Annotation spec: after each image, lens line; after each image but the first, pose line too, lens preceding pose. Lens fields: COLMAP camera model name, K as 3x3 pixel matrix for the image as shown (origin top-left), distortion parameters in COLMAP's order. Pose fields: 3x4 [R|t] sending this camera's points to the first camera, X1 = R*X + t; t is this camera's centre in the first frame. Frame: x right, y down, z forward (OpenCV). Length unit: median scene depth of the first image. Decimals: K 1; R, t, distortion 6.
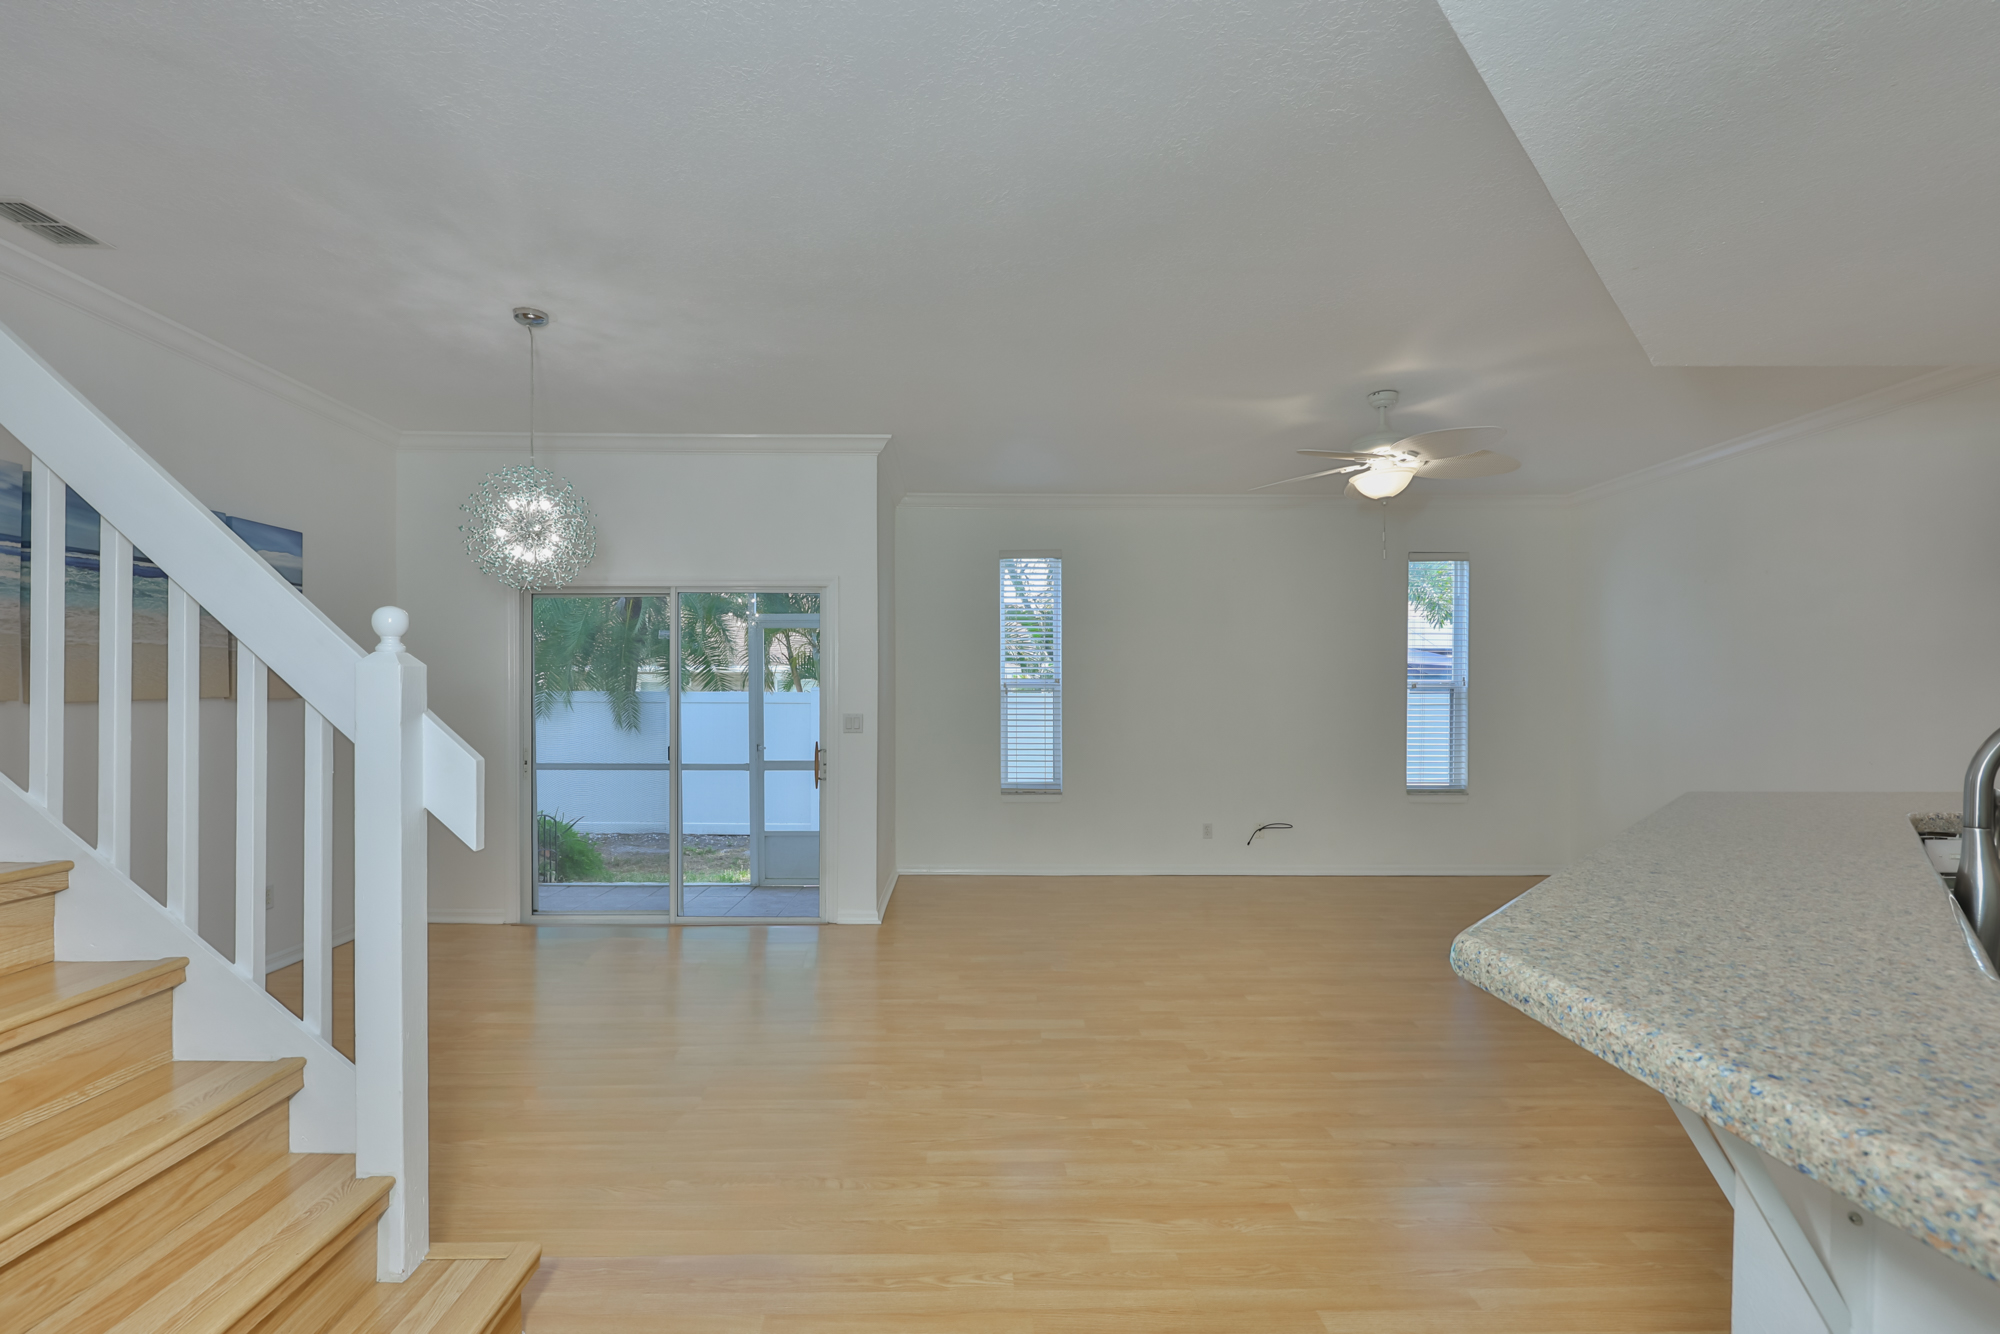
lens RADIAL K [[870.1, 0, 968.4], [0, 870.1, 703.0], [0, 0, 1]] dist [-0.004109, 0.001366]
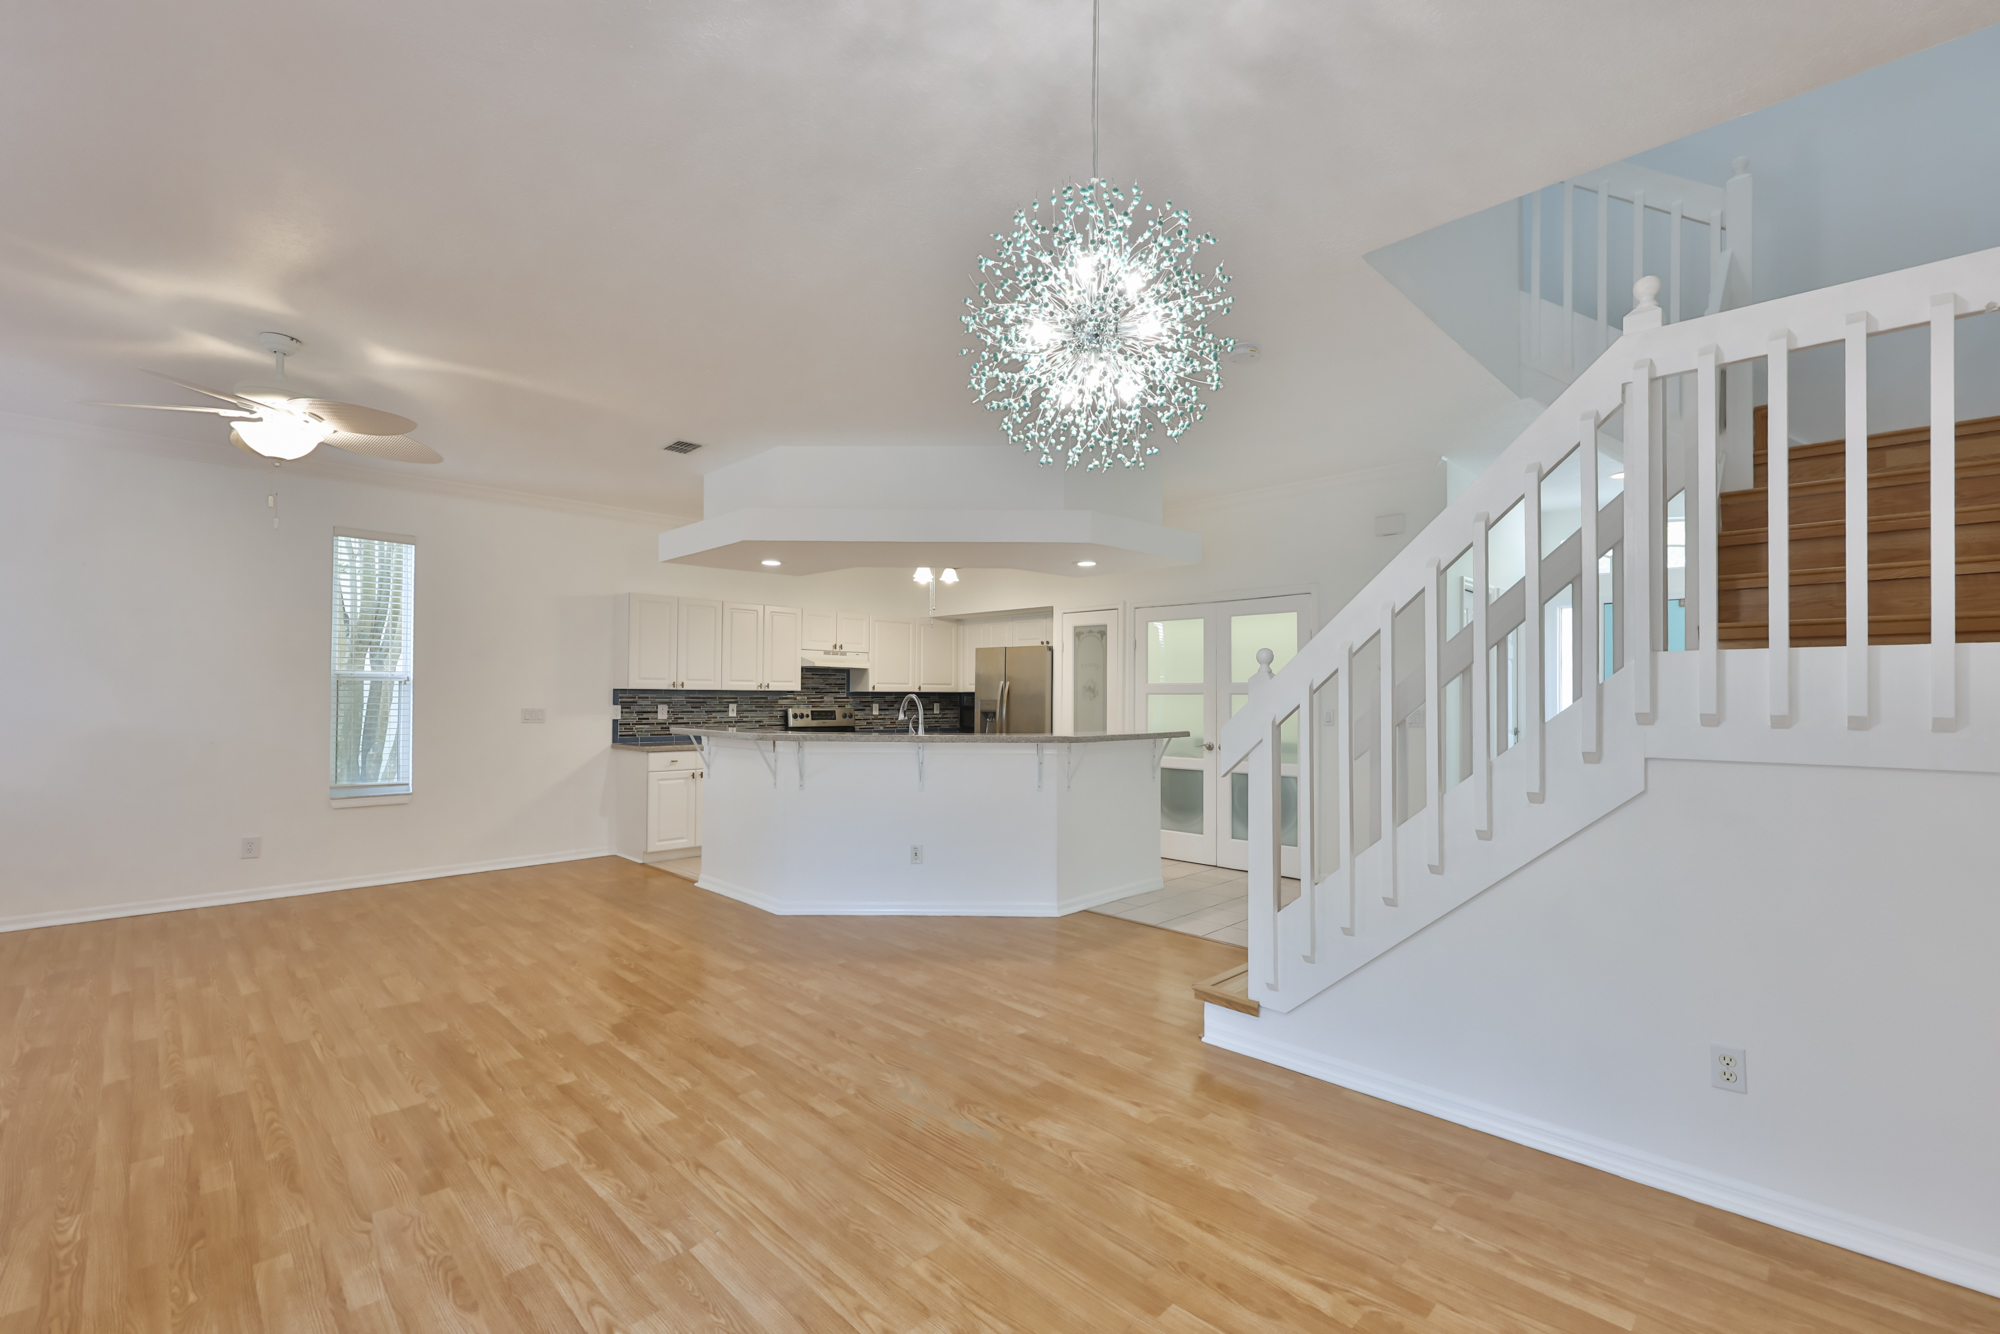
lens RADIAL K [[856.0, 0, 1002.2], [0, 856.0, 685.0], [0, 0, 1]] dist [-0.004620, 0.000612]
pose [[-0.703030, 0.005318, 0.711140, -0.724768], [0.000044, 0.999972, -0.007434, -0.006111], [-0.711160, -0.005195, -0.703011, 1.241505]]
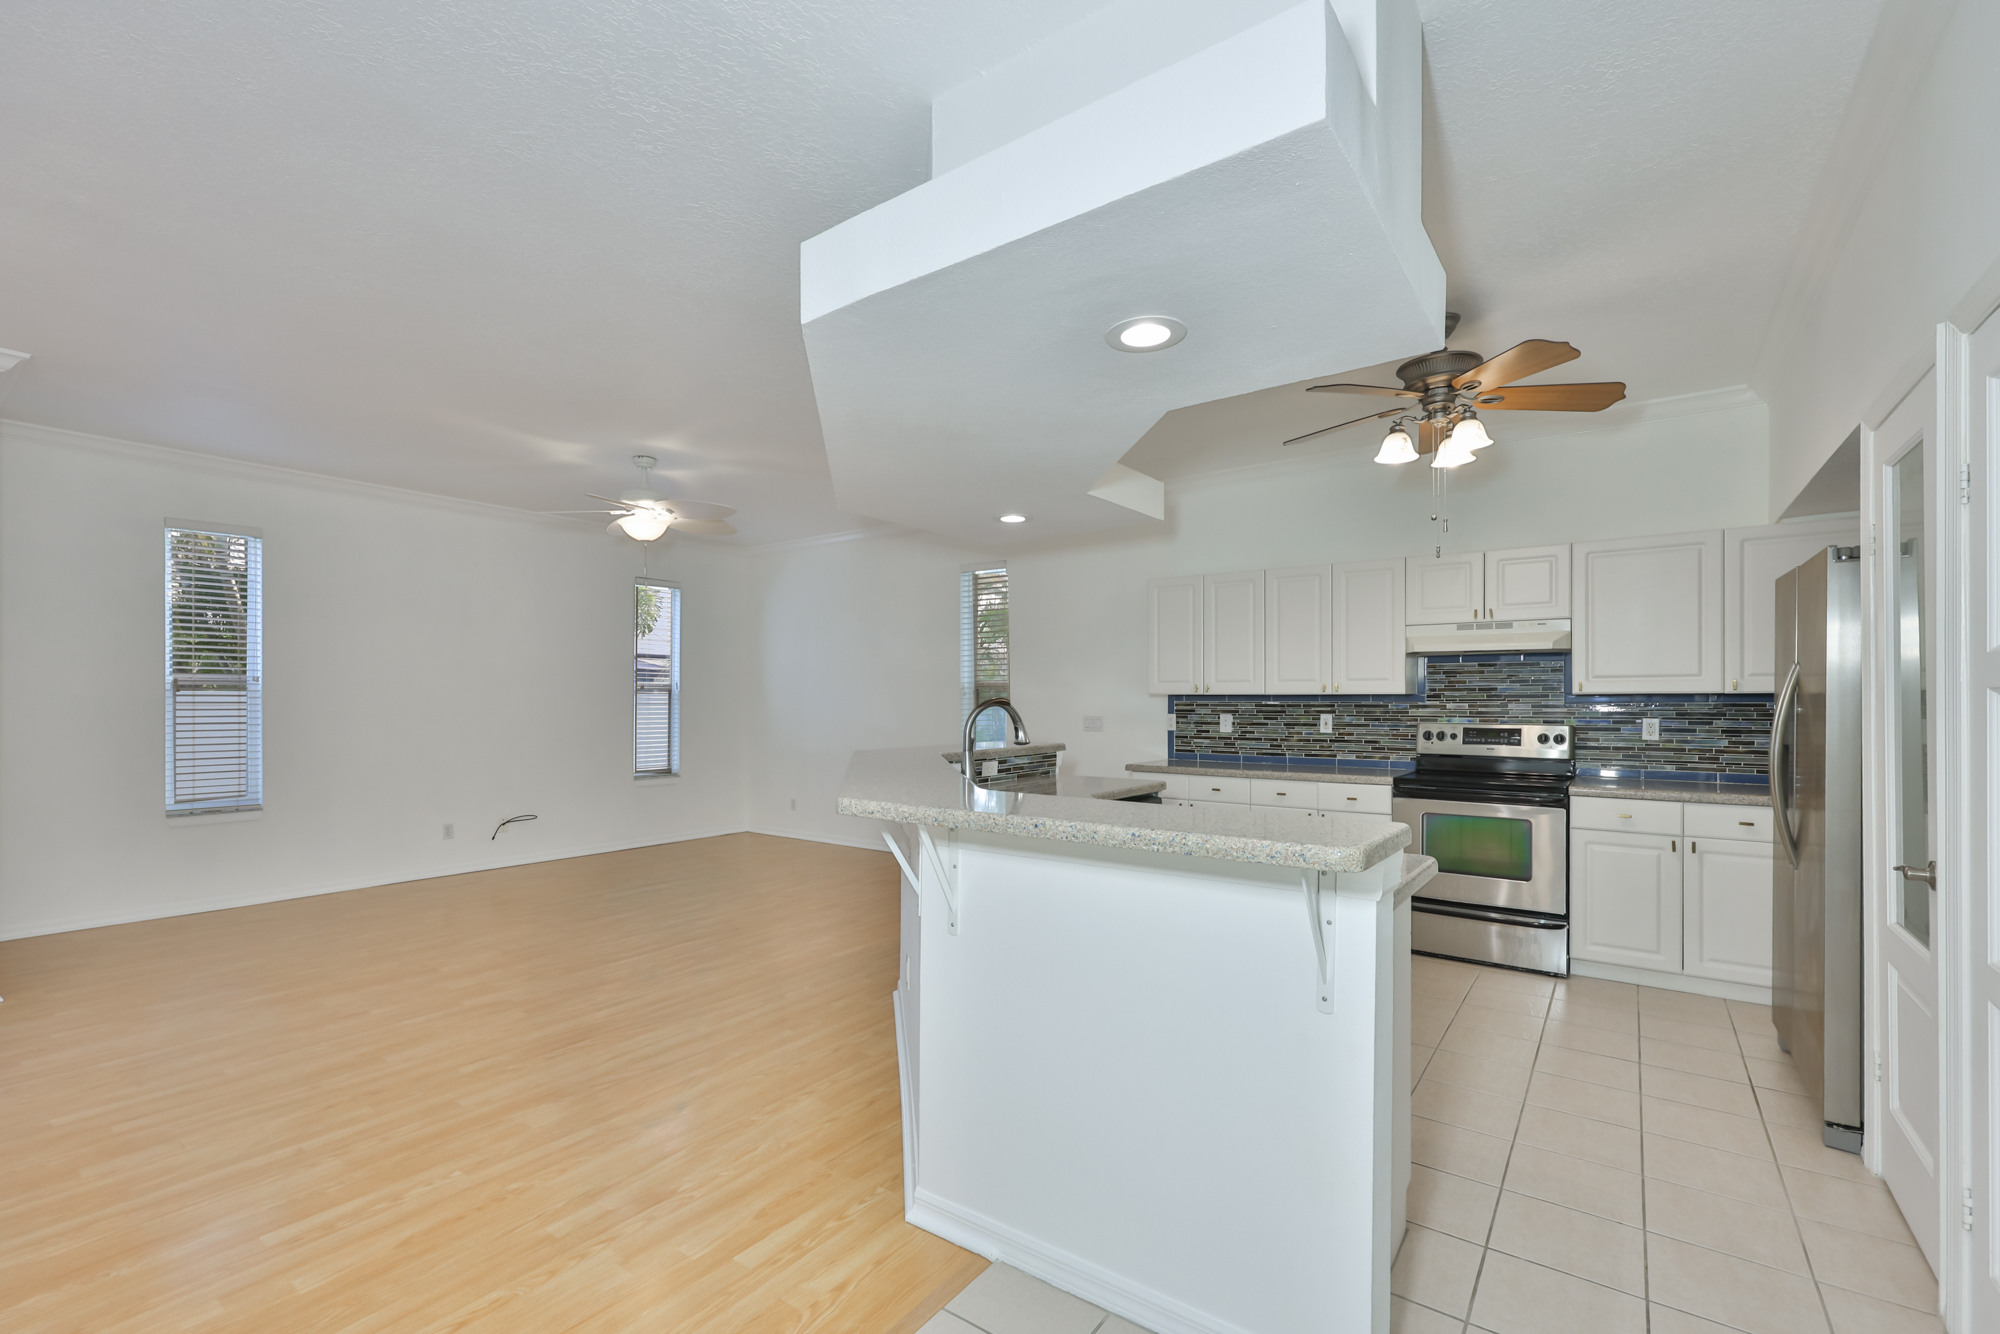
lens RADIAL K [[856.0, 0, 1001.8], [0, 856.0, 696.4], [0, 0, 1]] dist [-0.004620, 0.000612]
pose [[0.591572, 0.003137, 0.806246, -0.248457], [0.004606, 0.999963, -0.007271, 0.002529], [-0.806239, 0.008015, 0.591535, -0.174111]]
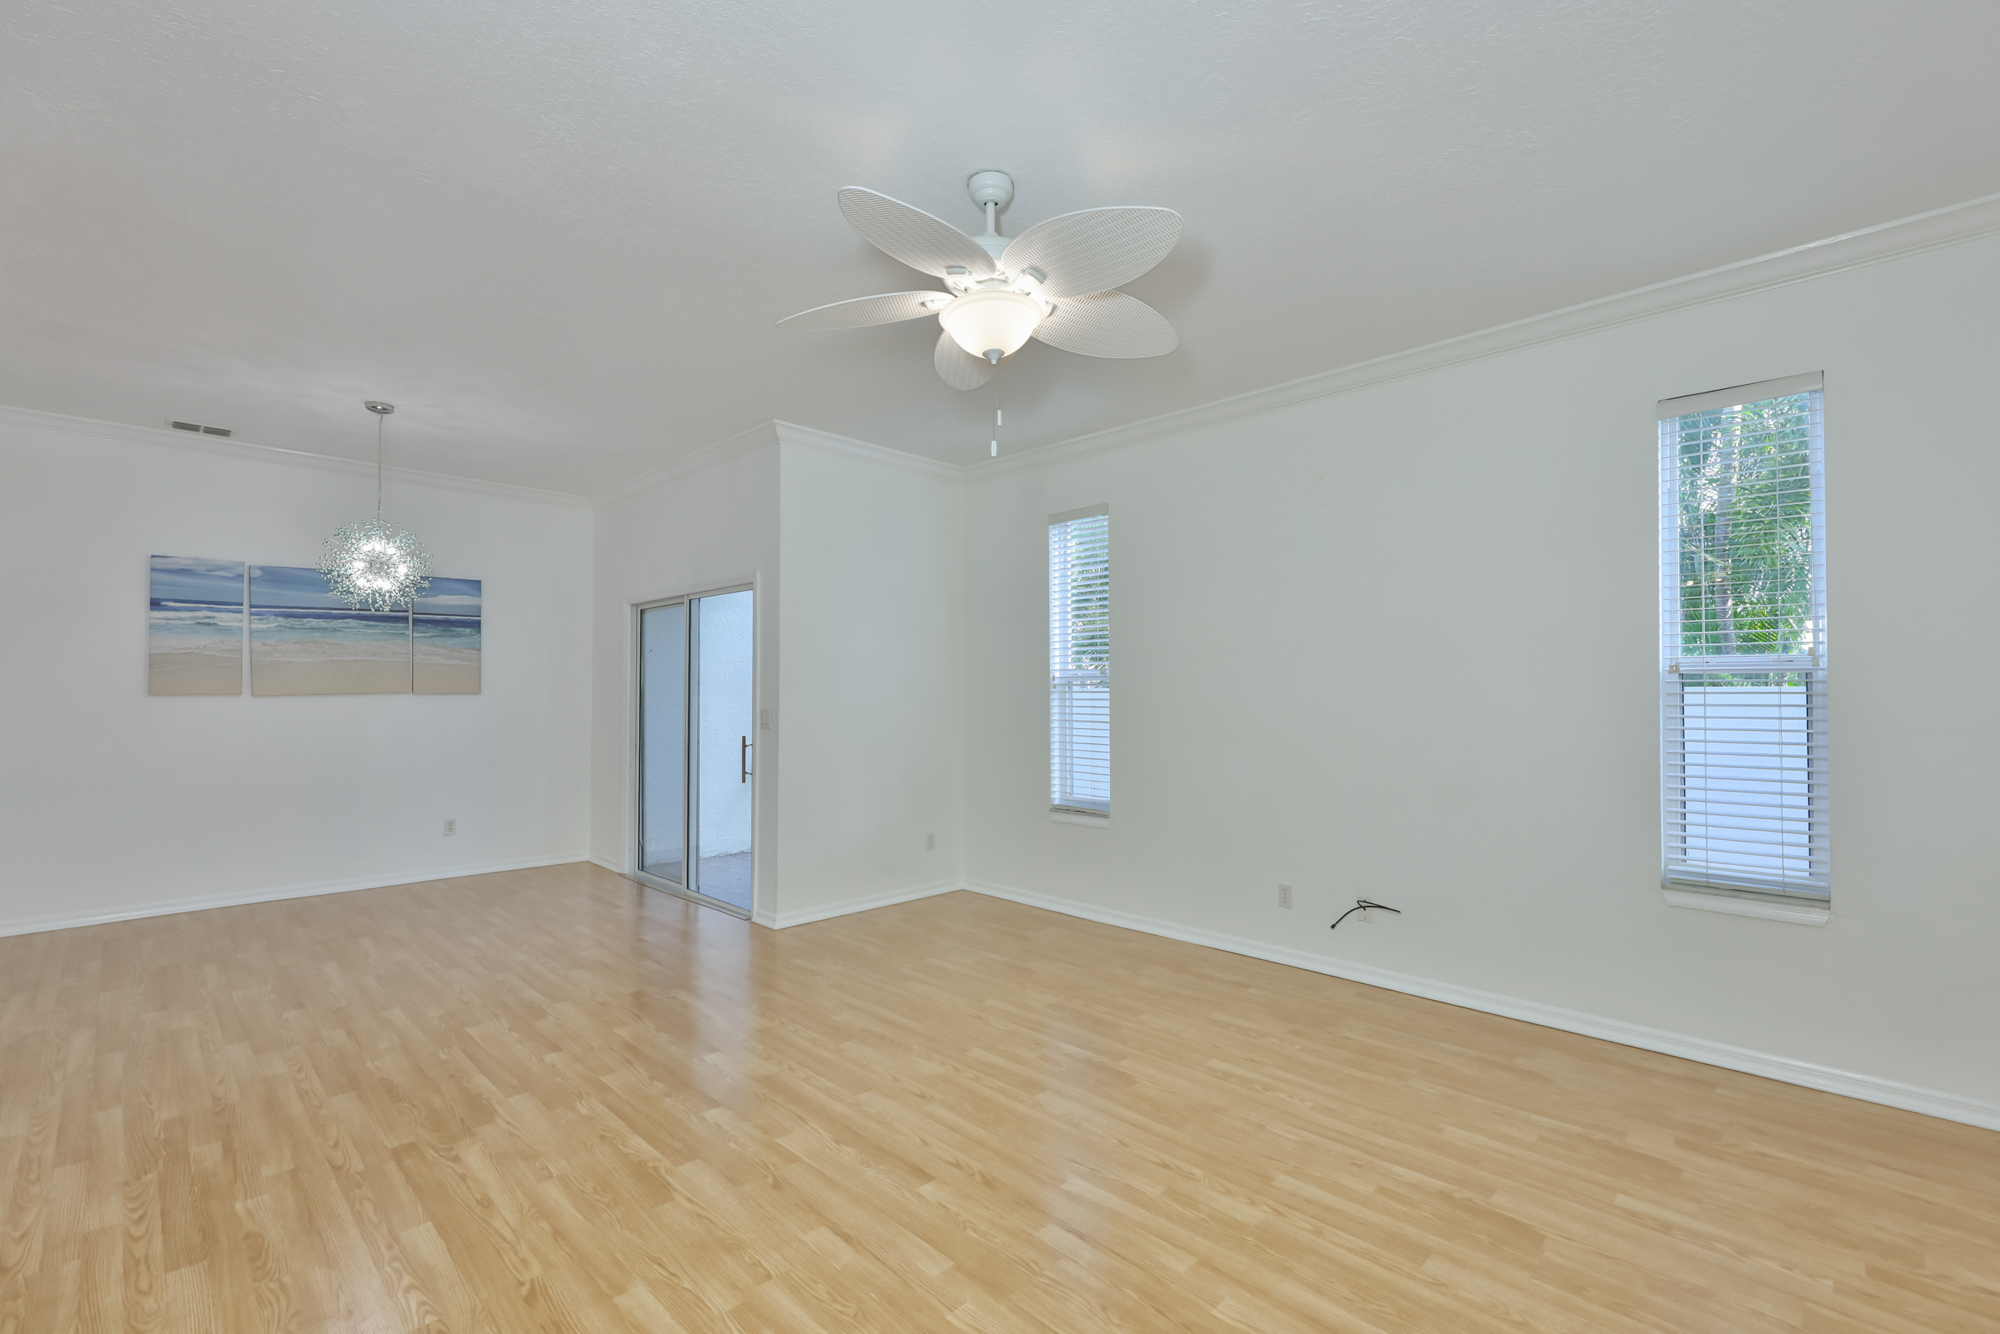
lens RADIAL K [[870.1, 0, 1024.3], [0, 870.1, 681.6], [0, 0, 1]] dist [-0.004109, 0.001366]
pose [[0.716571, -0.009480, -0.697449, 1.040401], [-0.006188, 0.999782, -0.019948, -0.002317], [0.697486, 0.018610, 0.716356, 0.679236]]
